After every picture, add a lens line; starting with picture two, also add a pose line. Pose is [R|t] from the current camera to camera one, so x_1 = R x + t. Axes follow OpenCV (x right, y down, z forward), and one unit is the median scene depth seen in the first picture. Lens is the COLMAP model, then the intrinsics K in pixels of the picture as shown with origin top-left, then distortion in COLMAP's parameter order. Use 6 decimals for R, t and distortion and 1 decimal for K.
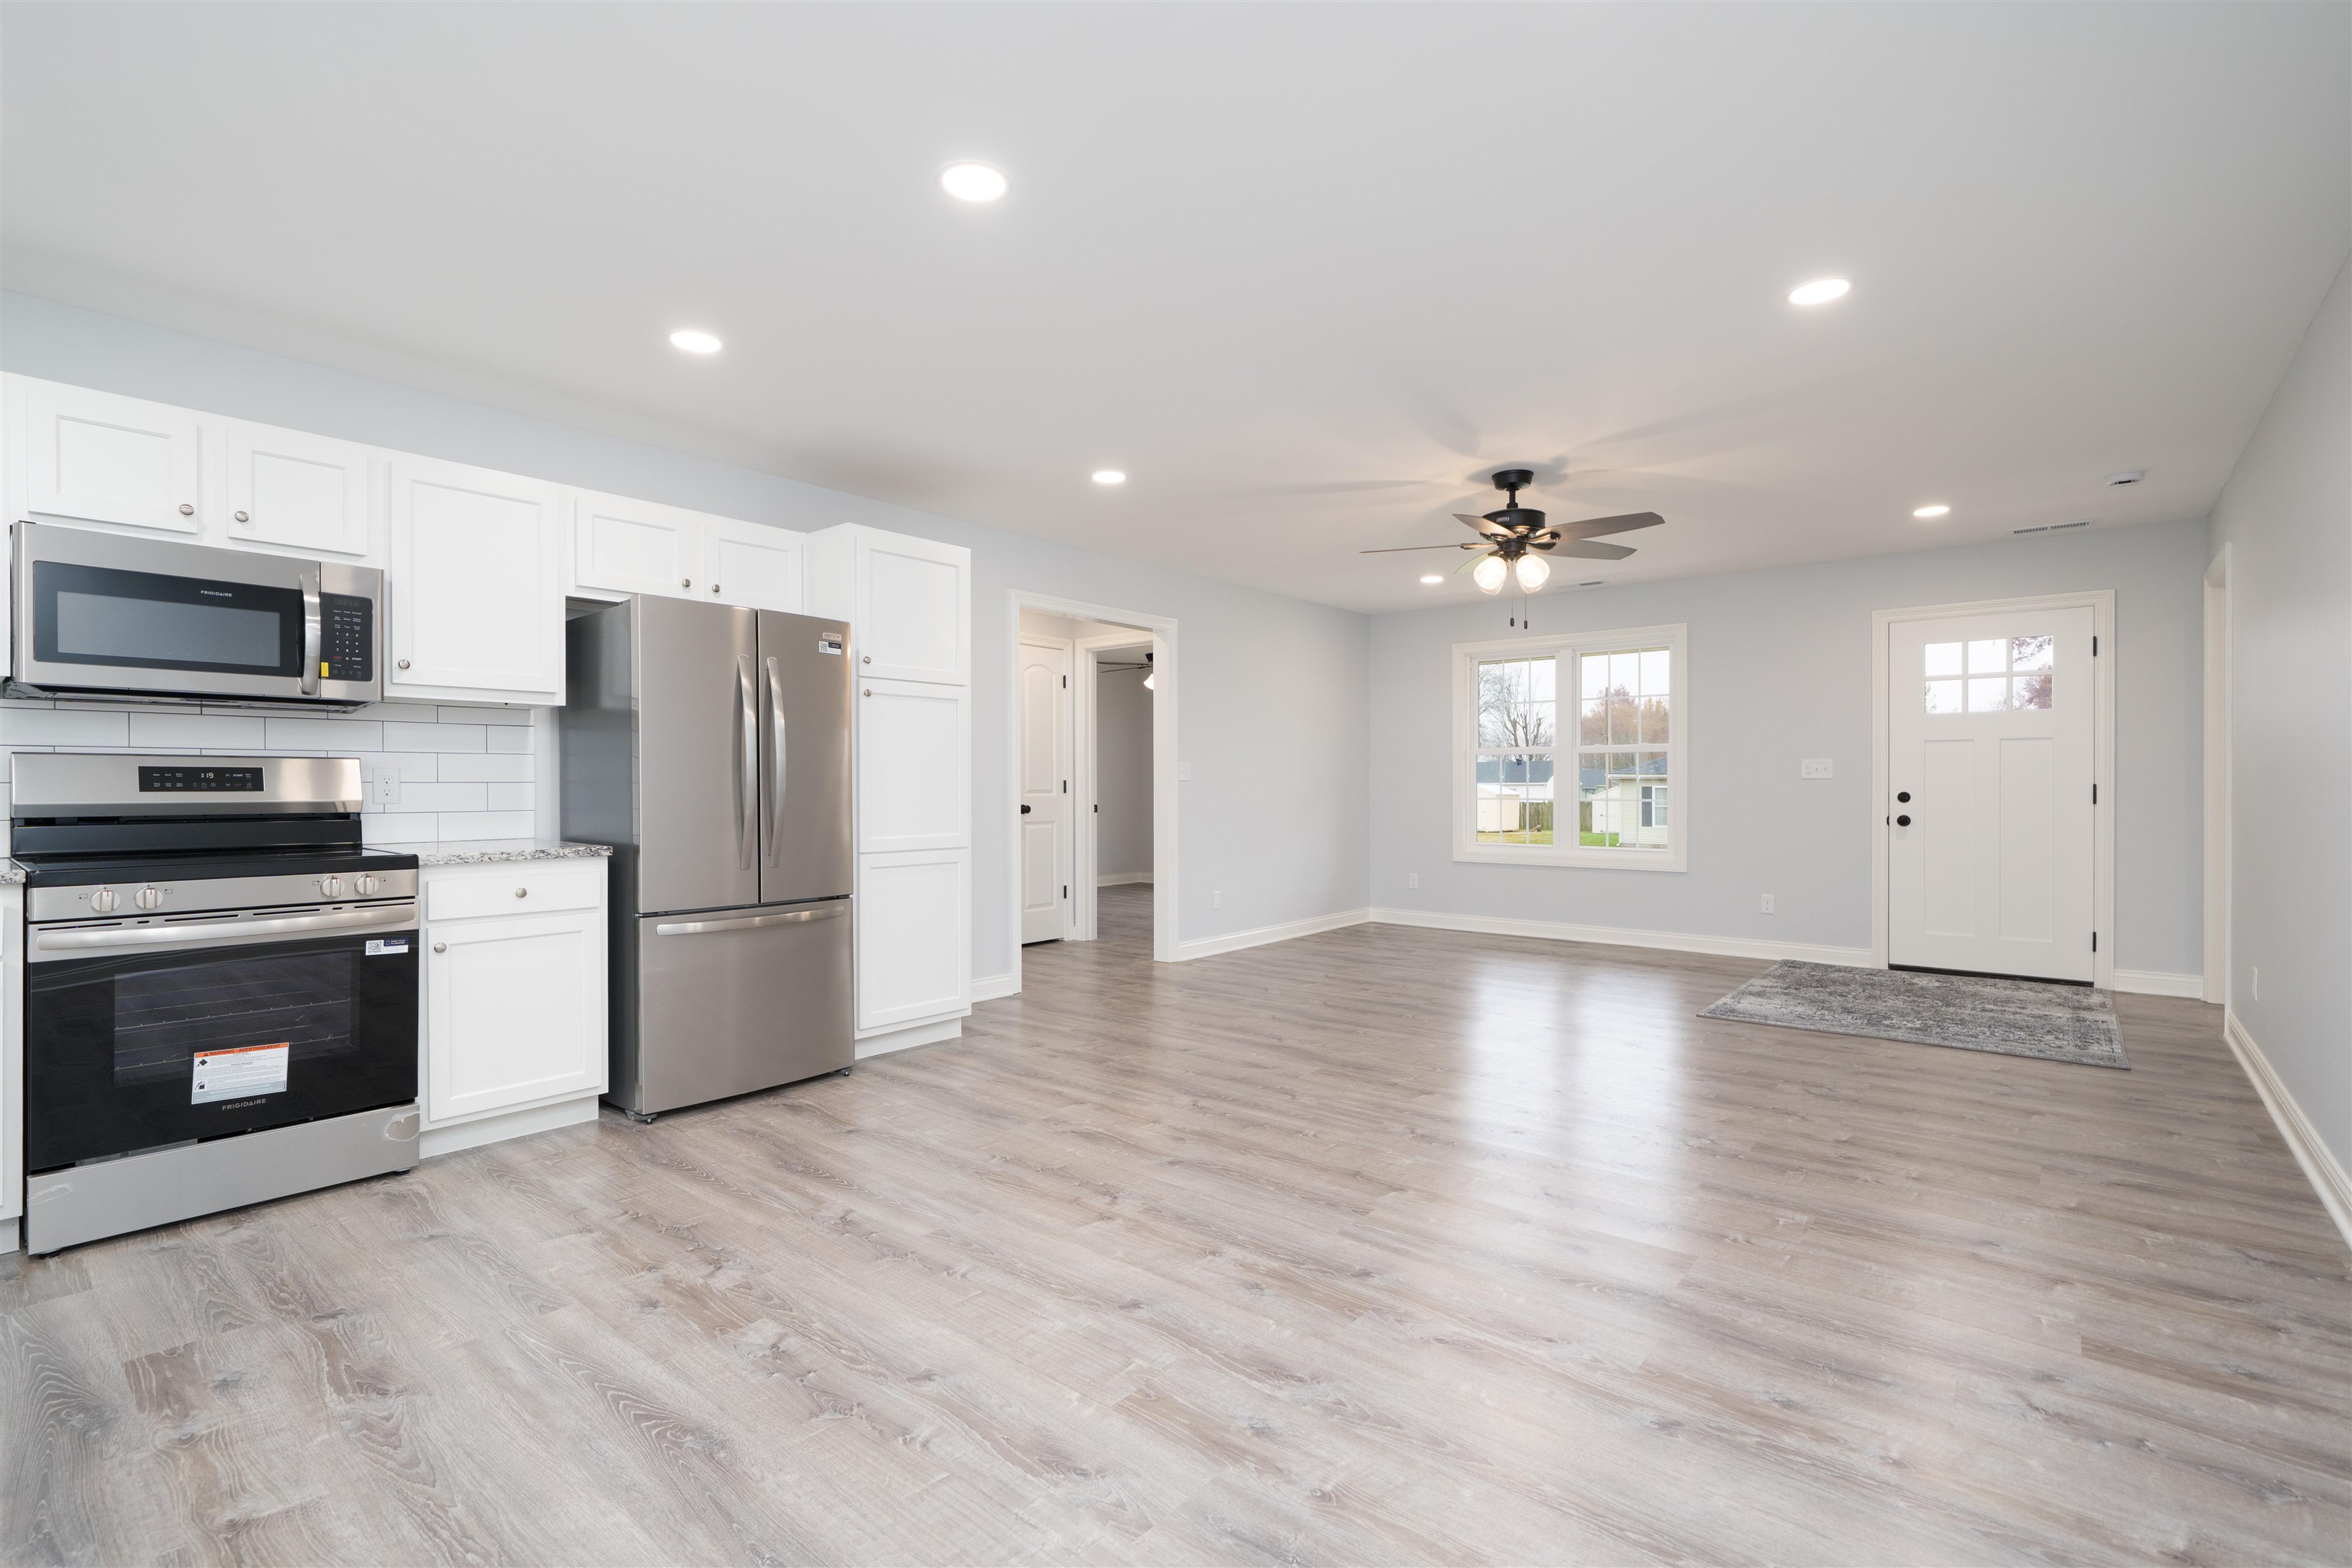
lens RADIAL K [[1167.8, 0, 1176.0], [0, 1167.8, 784.0], [0, 0, 1]] dist [-0.028264, -0.000358]
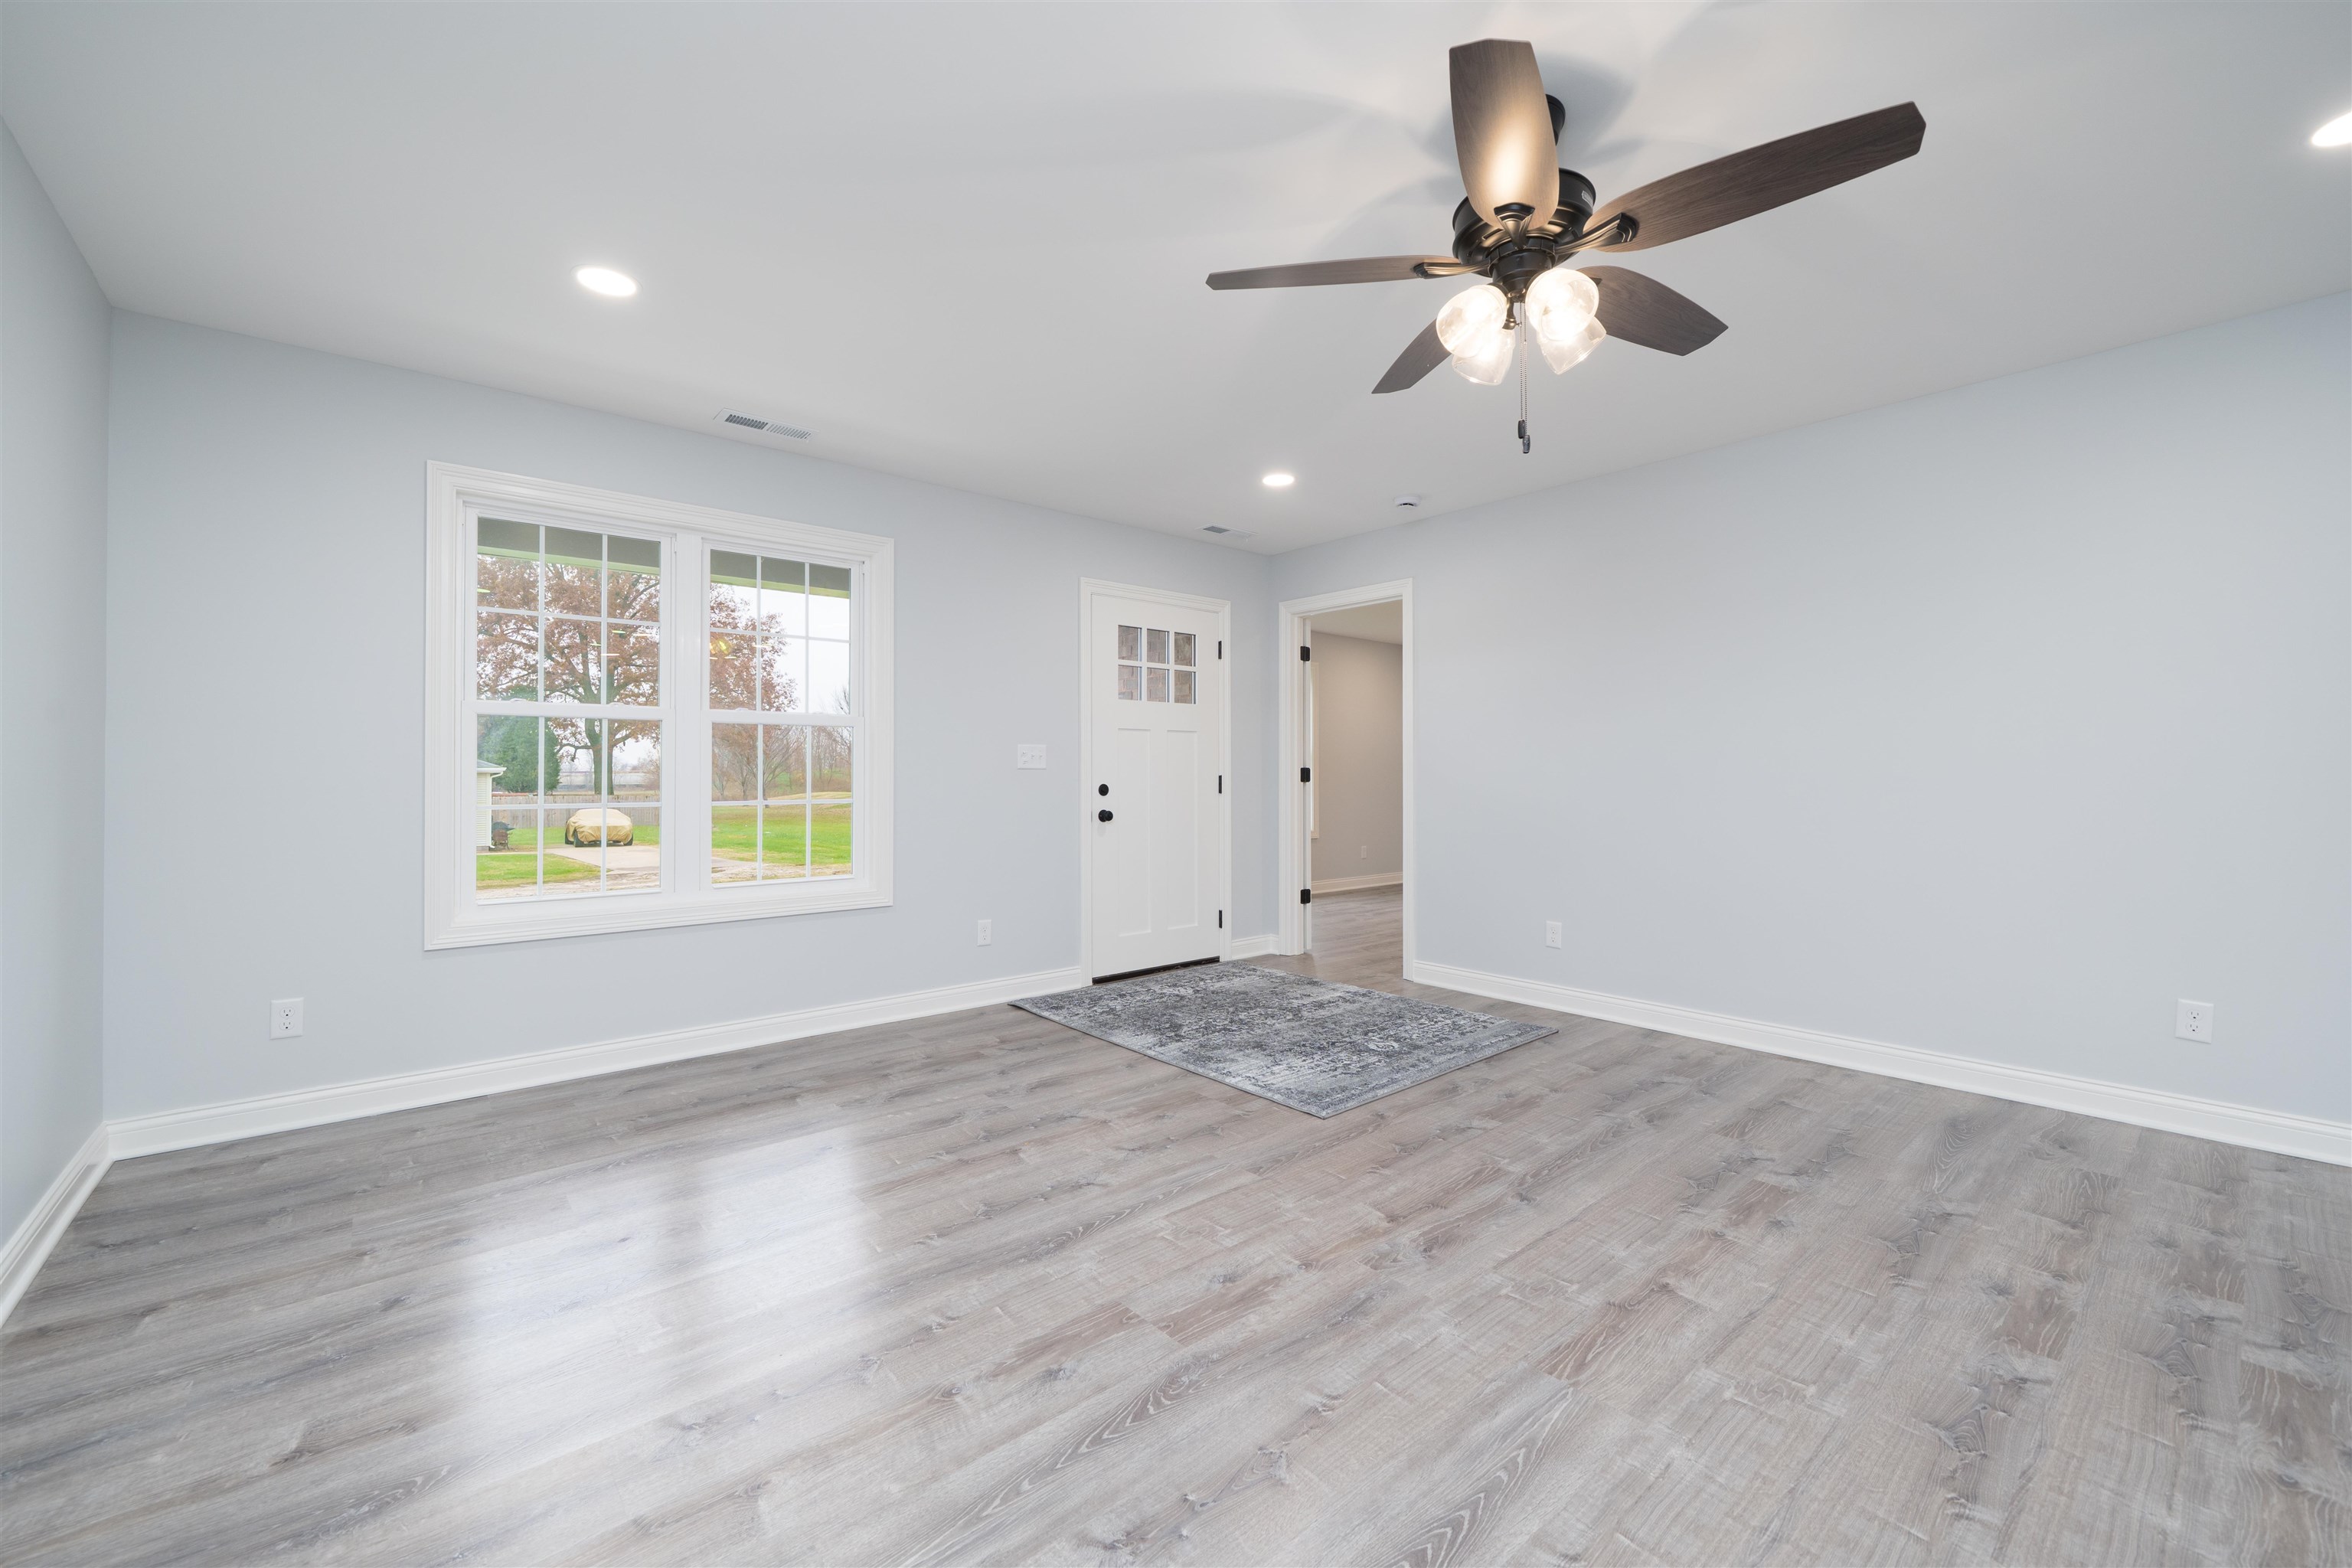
lens RADIAL K [[944.4, 0, 1171.7], [0, 944.4, 752.8], [0, 0, 1]] dist [-0.002479, -0.000329]
pose [[0.175448, 0.023448, 0.984209, -0.087805], [0.009519, 0.999629, -0.025512, 0.001990], [-0.984443, 0.013844, 0.175160, 0.824839]]
